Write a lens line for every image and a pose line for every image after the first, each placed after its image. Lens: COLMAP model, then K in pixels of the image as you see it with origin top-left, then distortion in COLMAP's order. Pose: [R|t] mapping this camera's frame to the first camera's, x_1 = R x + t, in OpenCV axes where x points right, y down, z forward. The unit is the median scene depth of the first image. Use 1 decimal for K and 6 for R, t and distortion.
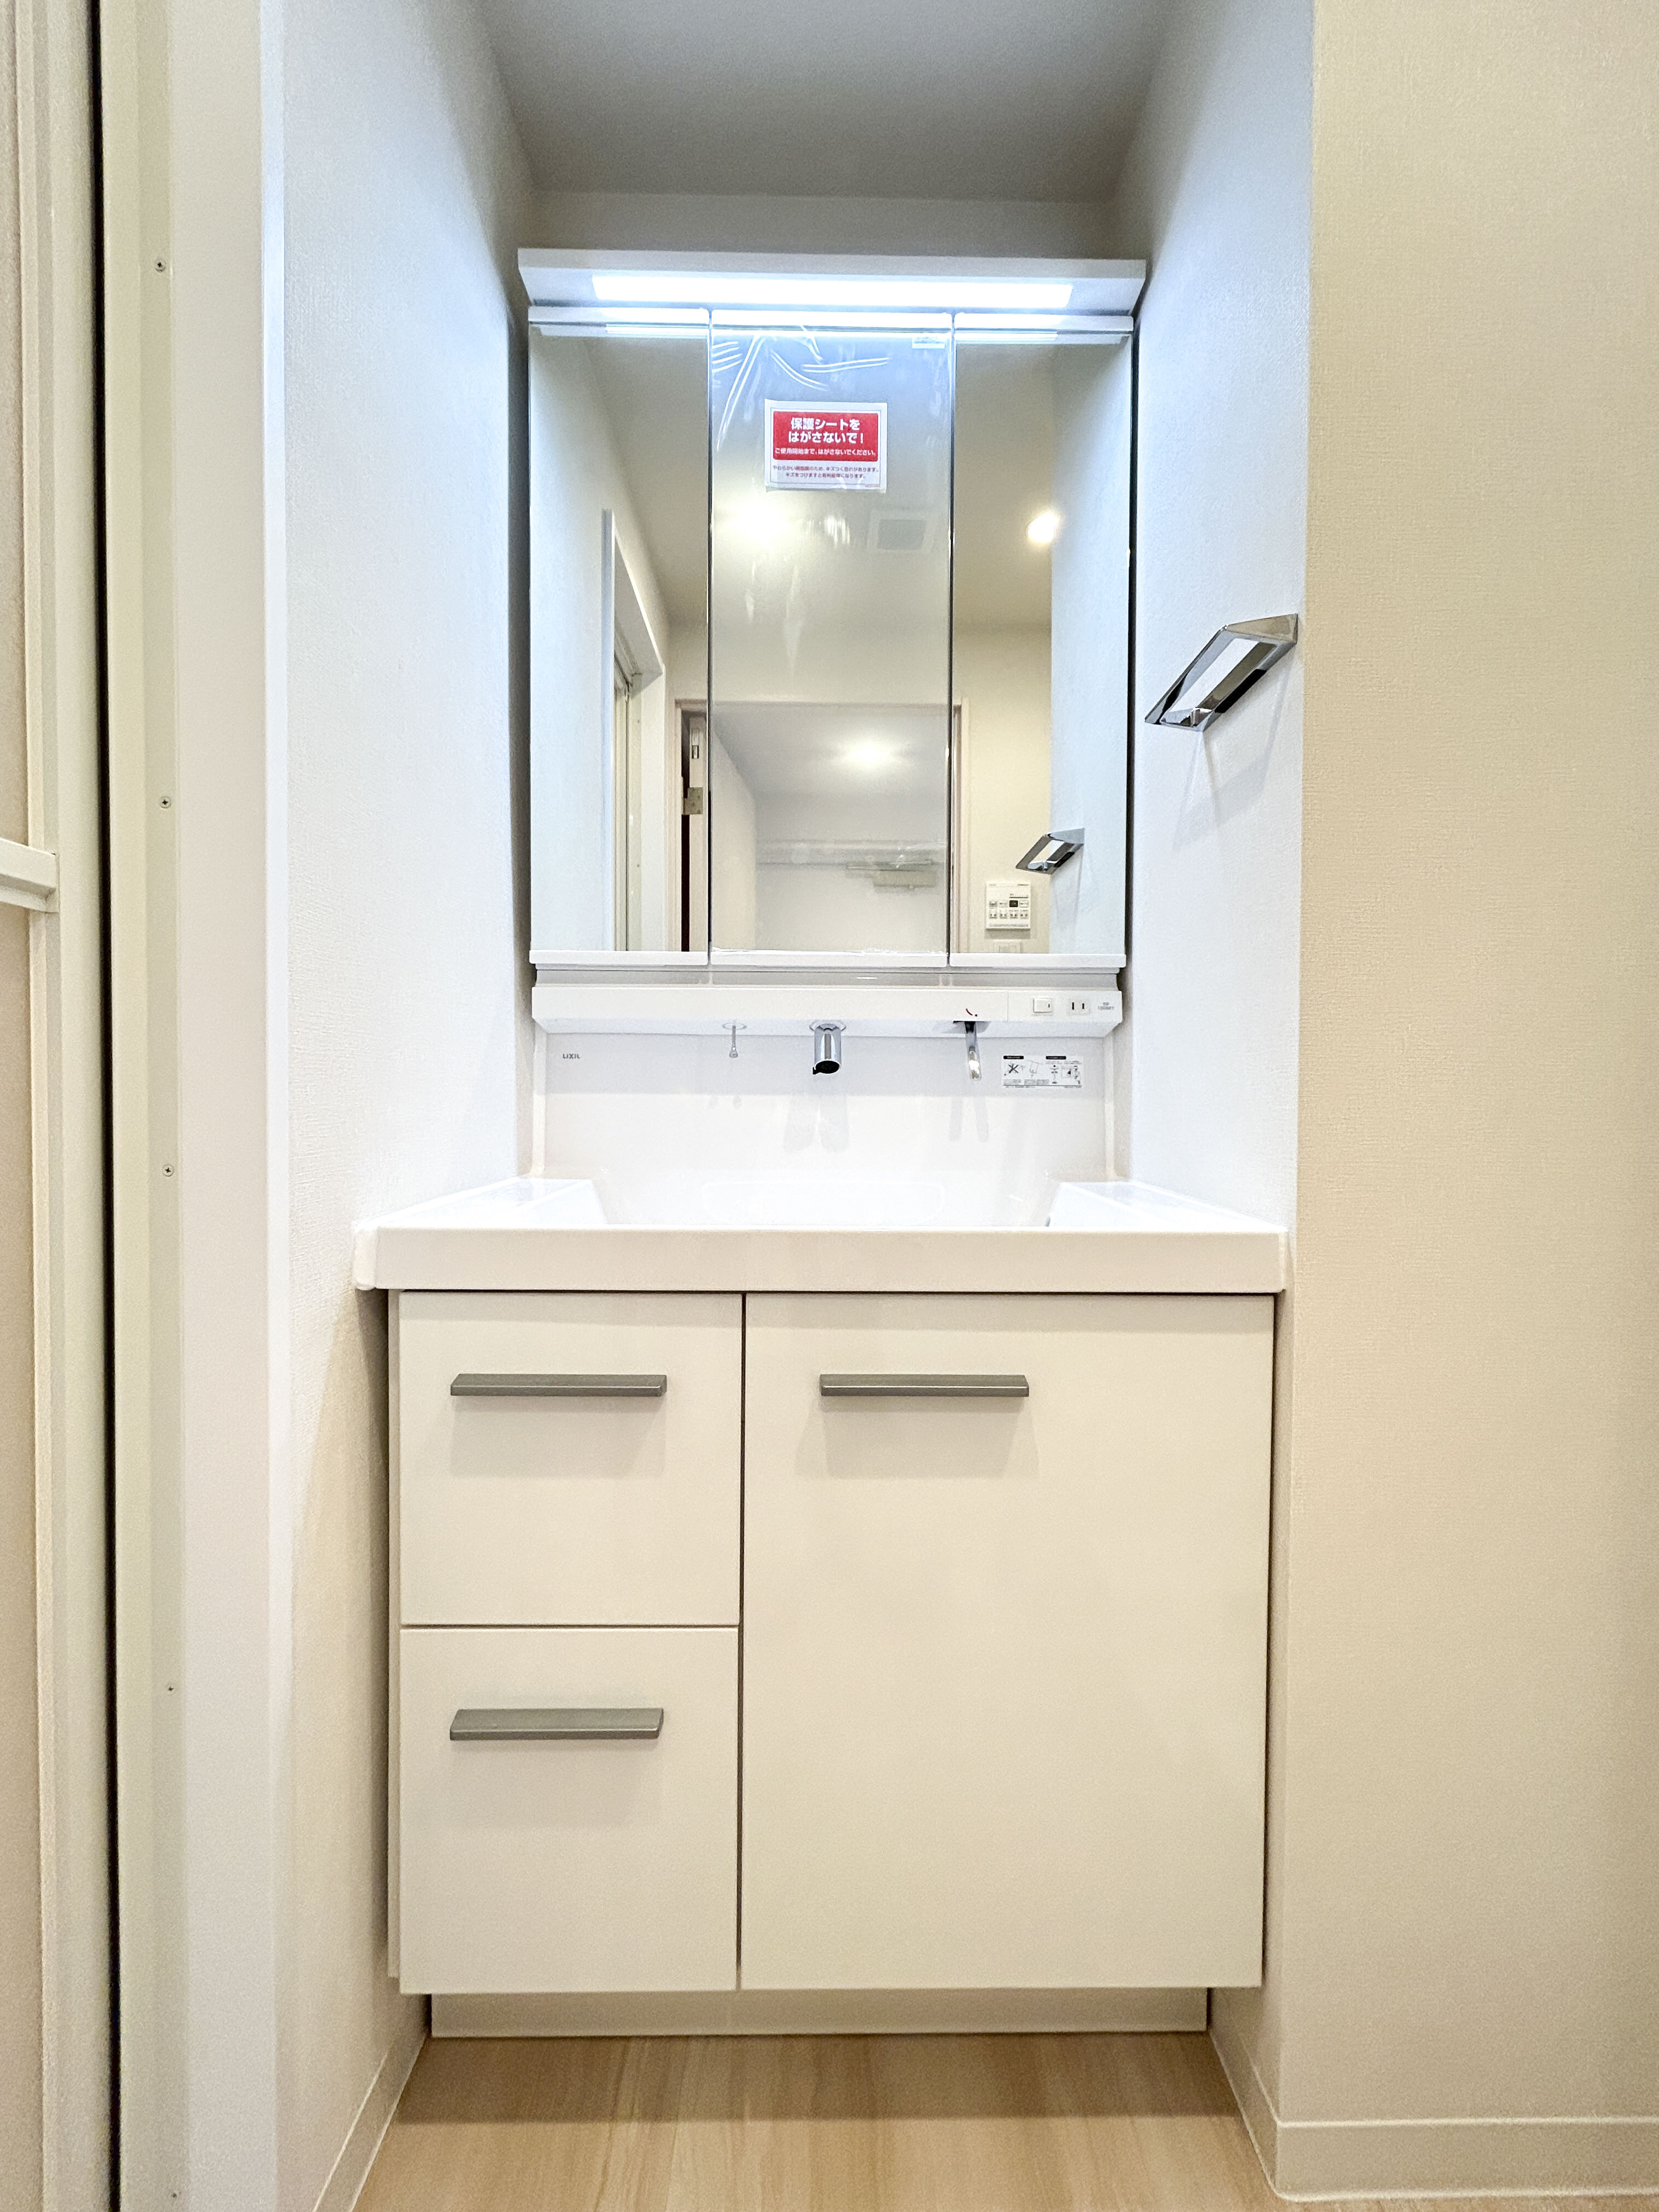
lens RADIAL K [[892.8, 0, 823.1], [0, 892.8, 1103.1], [0, 0, 1]] dist [0.000581, 0.000708]
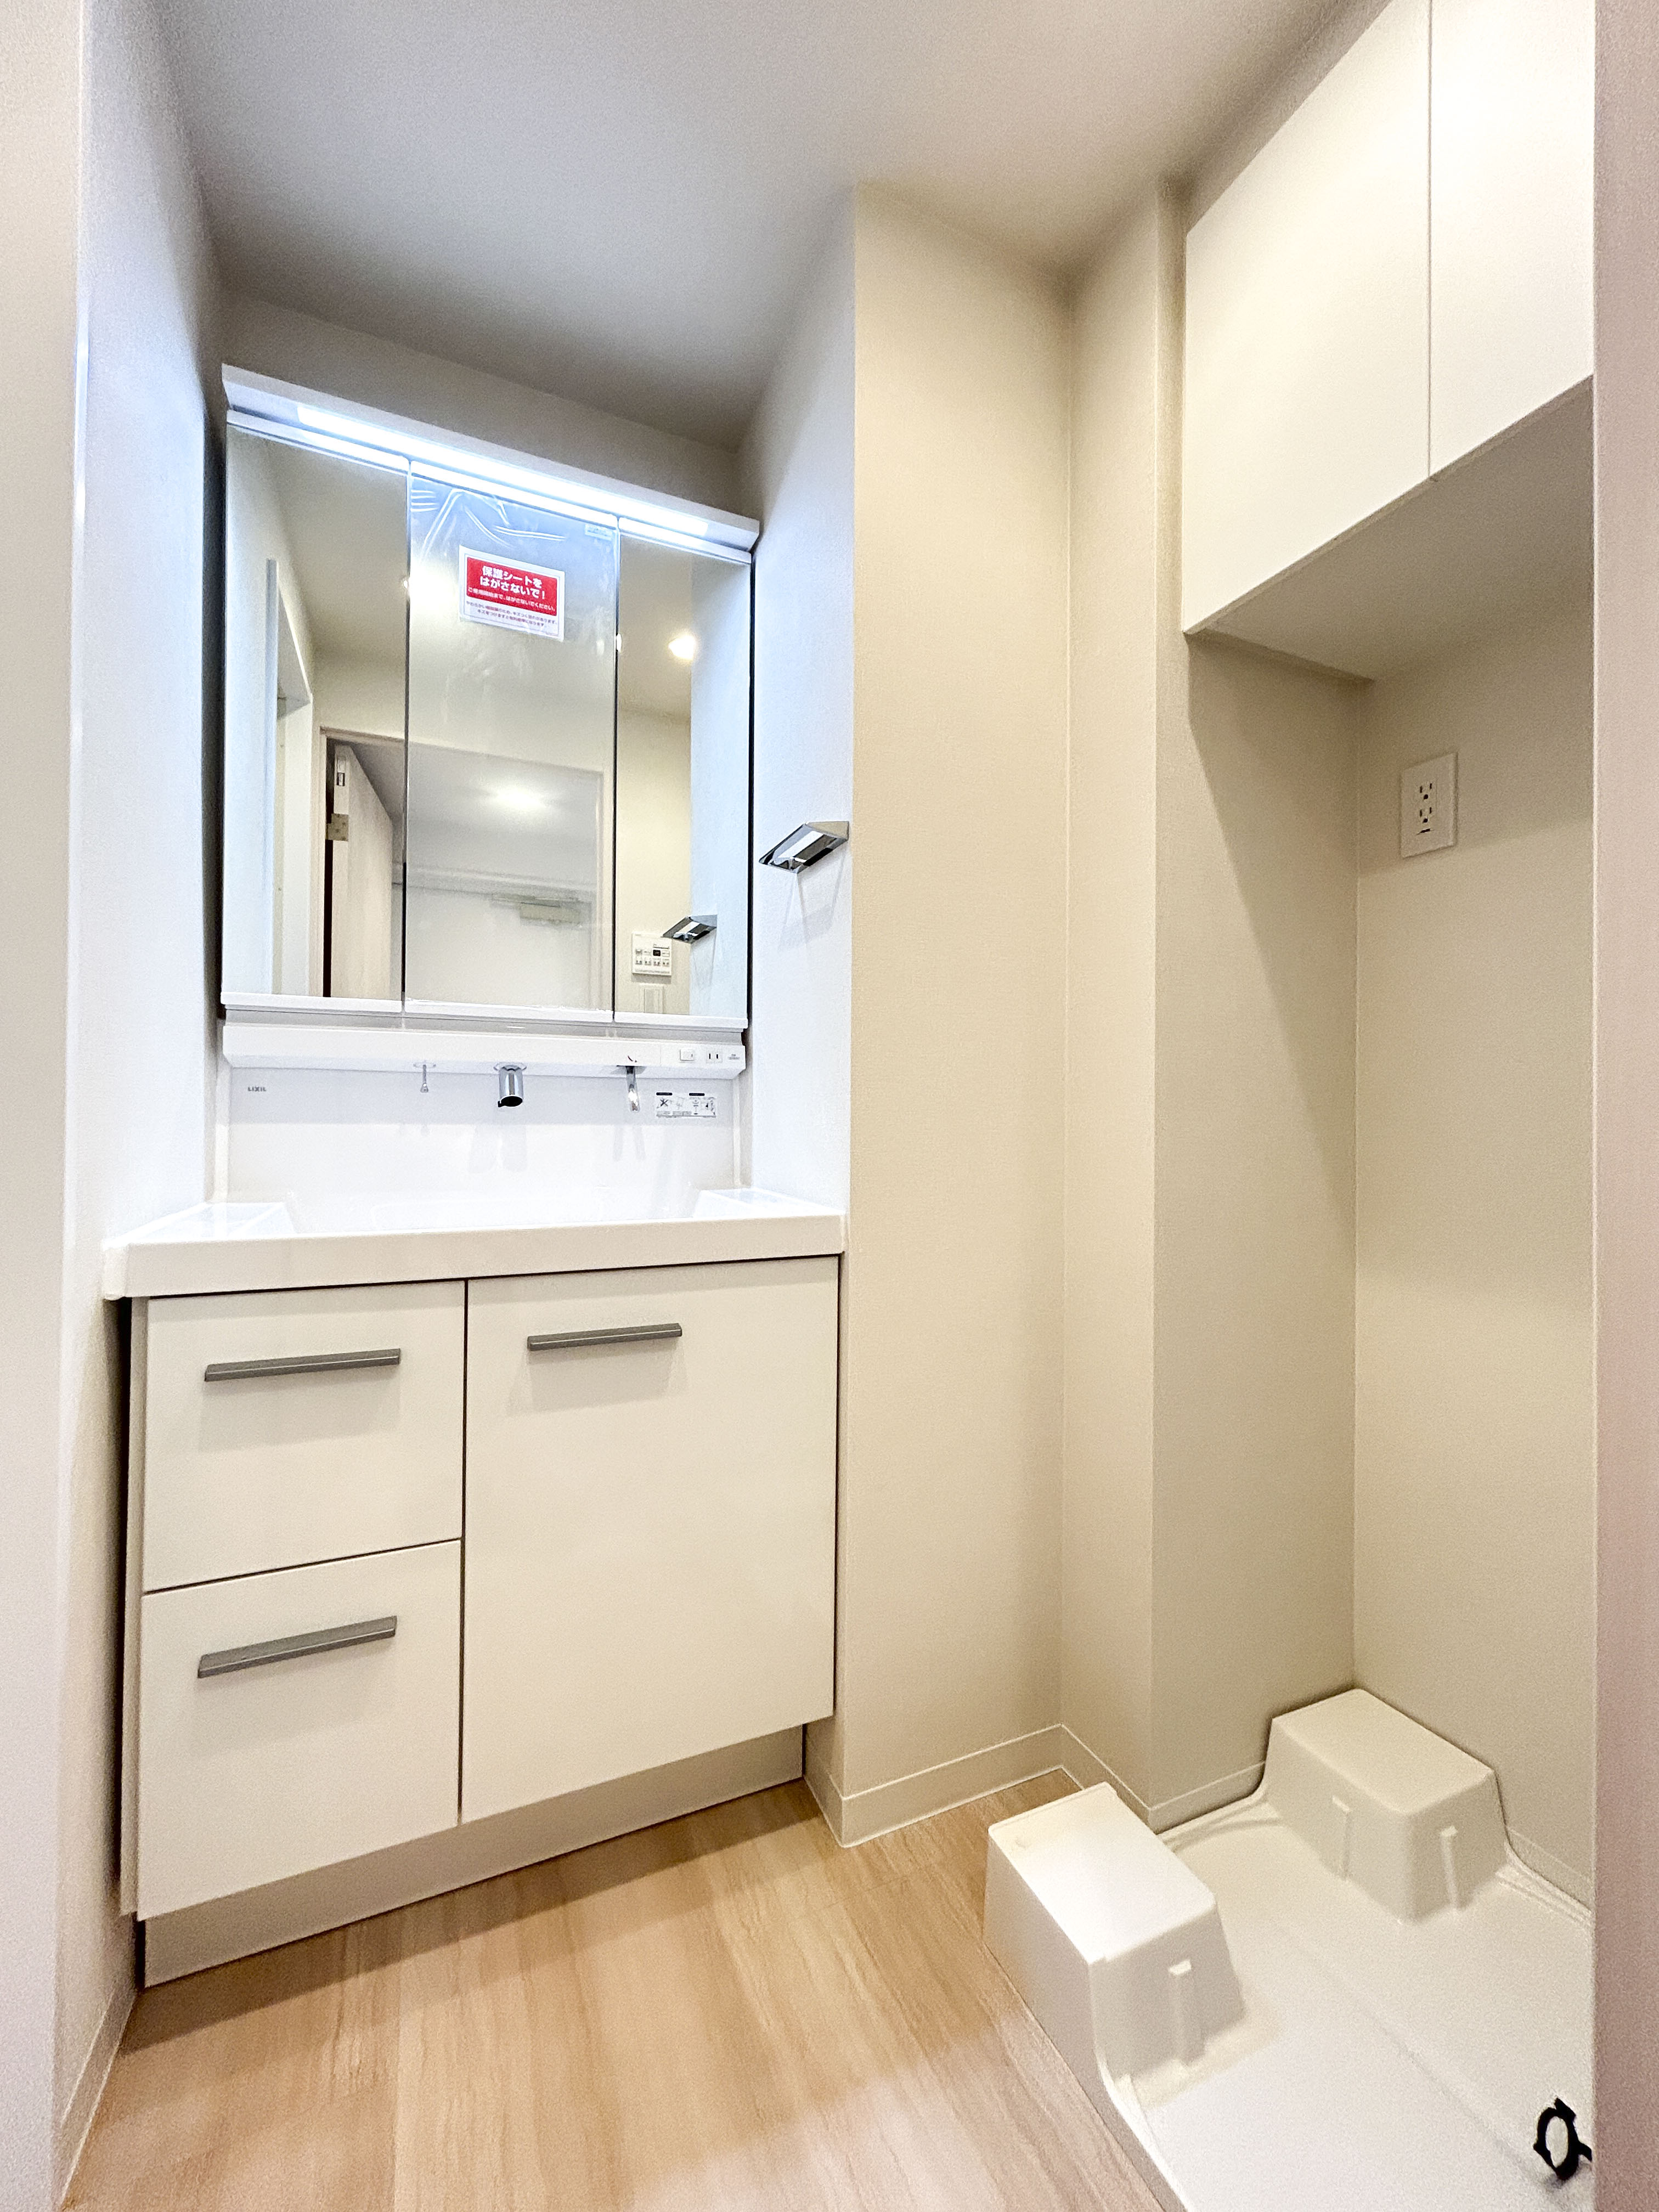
lens RADIAL K [[896.0, 0, 832.9], [0, 896.0, 1109.1], [0, 0, 1]] dist [-0.000426, -0.000034]
pose [[0.915420, 0.002407, 0.402494, -0.087742], [0.004742, 0.999848, -0.016763, -0.007774], [-0.402473, 0.017253, 0.915269, -0.288567]]
